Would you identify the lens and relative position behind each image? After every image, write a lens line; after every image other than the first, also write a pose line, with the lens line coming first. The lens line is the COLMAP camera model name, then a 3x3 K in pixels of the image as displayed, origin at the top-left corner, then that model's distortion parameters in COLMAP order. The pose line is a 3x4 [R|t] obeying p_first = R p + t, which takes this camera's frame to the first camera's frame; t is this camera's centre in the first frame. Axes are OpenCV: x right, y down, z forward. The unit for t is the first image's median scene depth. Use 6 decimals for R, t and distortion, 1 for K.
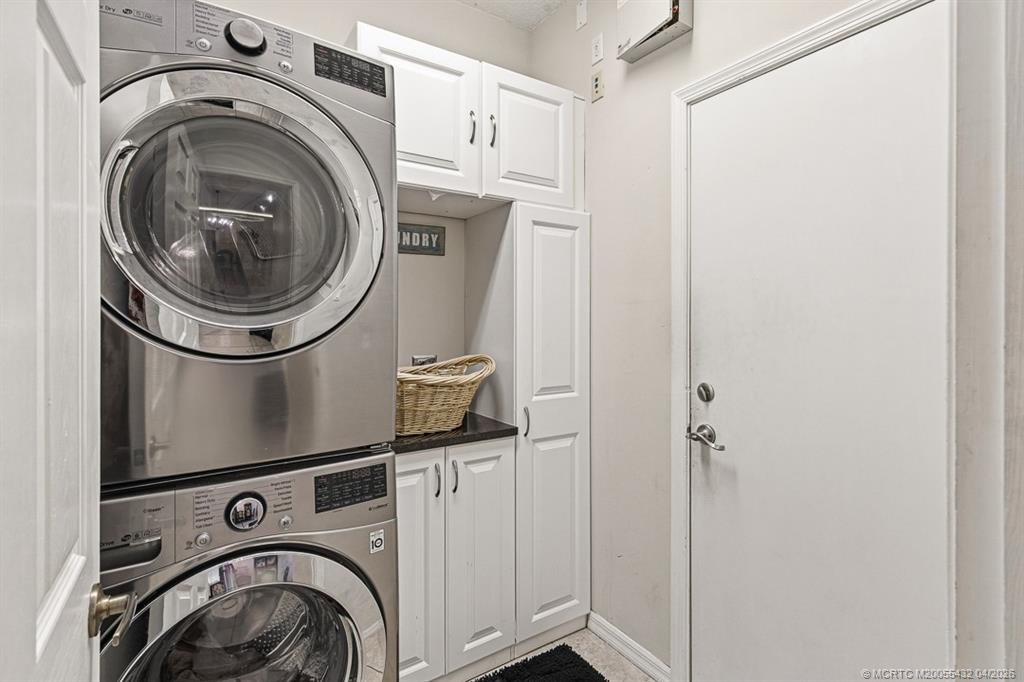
lens RADIAL K [[489.3, 0, 524.0], [0, 489.3, 315.9], [0, 0, 1]] dist [0.008737, -0.001102]
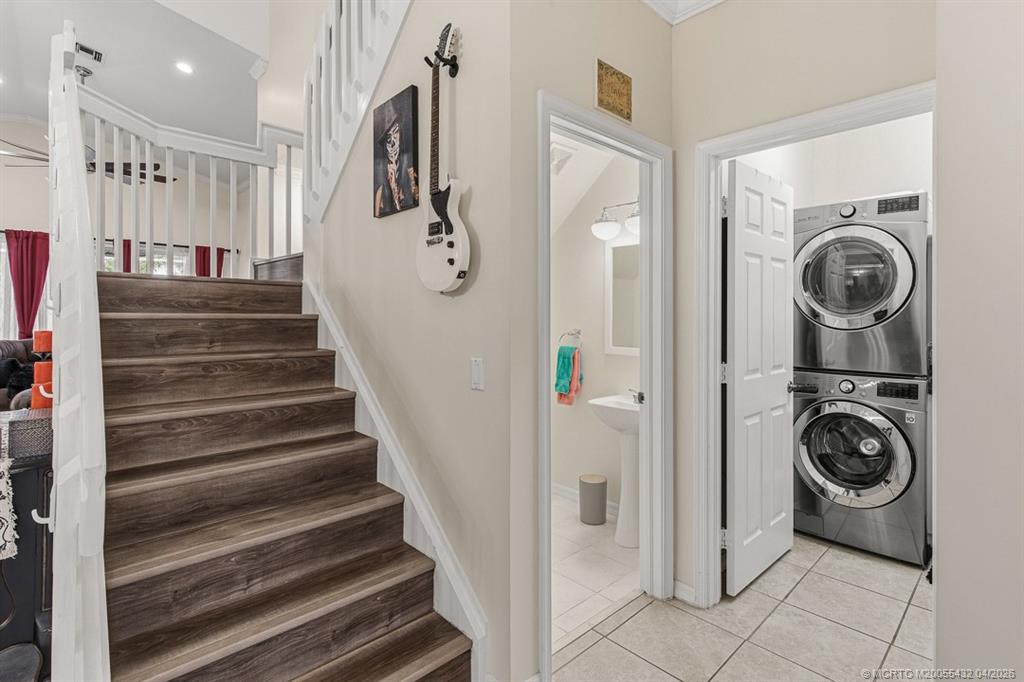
lens RADIAL K [[489.3, 0, 507.7], [0, 489.3, 314.3], [0, 0, 1]] dist [0.008737, -0.001102]
pose [[0.164469, 0.007848, -0.986351, 1.549910], [0.011790, 0.999881, 0.009922, -0.044479], [0.986312, -0.013261, 0.164357, -1.111594]]
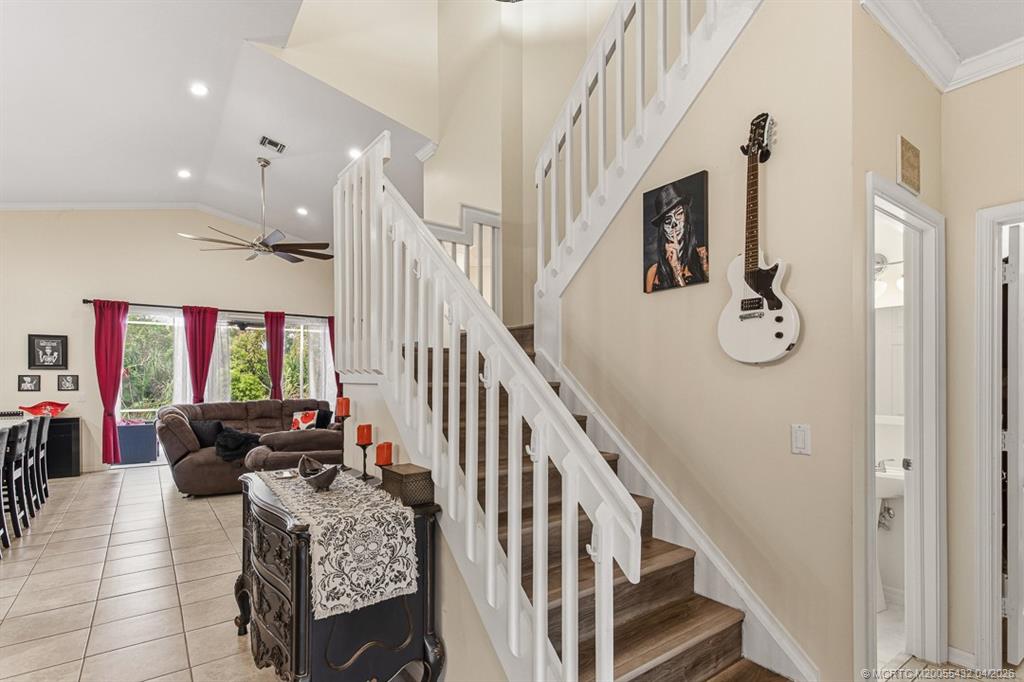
lens RADIAL K [[495.2, 0, 514.4], [0, 495.2, 378.6], [0, 0, 1]] dist [0.007424, -0.001500]
pose [[0.047690, 0.009275, -0.998819, 1.637137], [0.017720, 0.999792, 0.010130, -0.078995], [0.998705, -0.018182, 0.047516, -1.943579]]
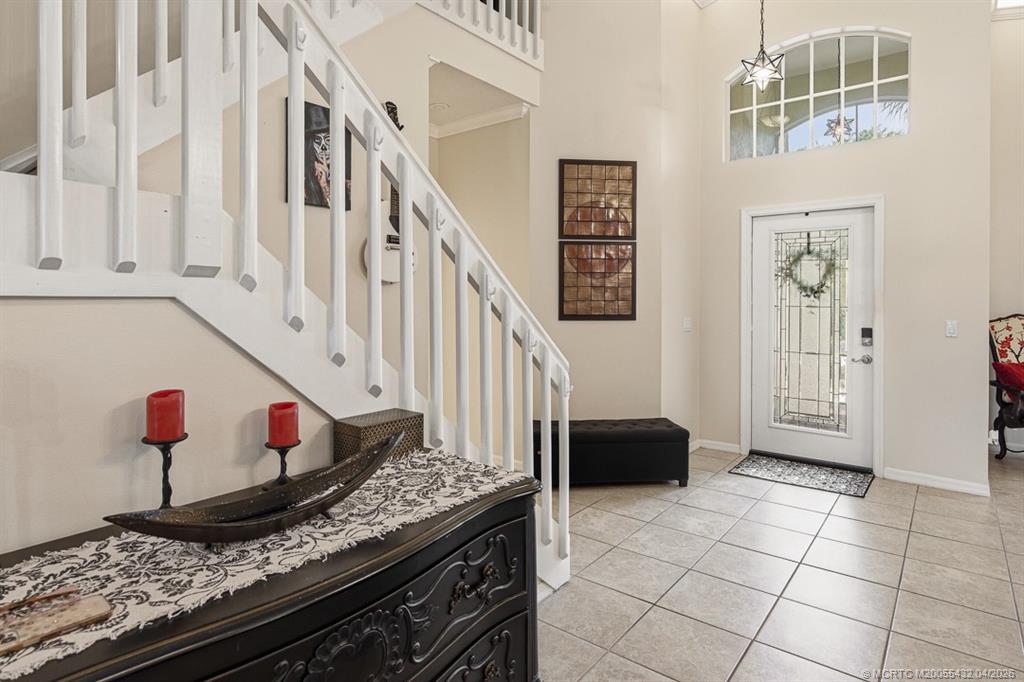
lens RADIAL K [[559.6, 0, 508.8], [0, 559.6, 294.0], [0, 0, 1]] dist [0.004659, -0.003159]
pose [[0.953777, 0.011792, 0.300284, -0.223683], [-0.013074, 0.999912, 0.002262, -0.061774], [-0.300231, -0.006083, 0.953847, -3.641303]]
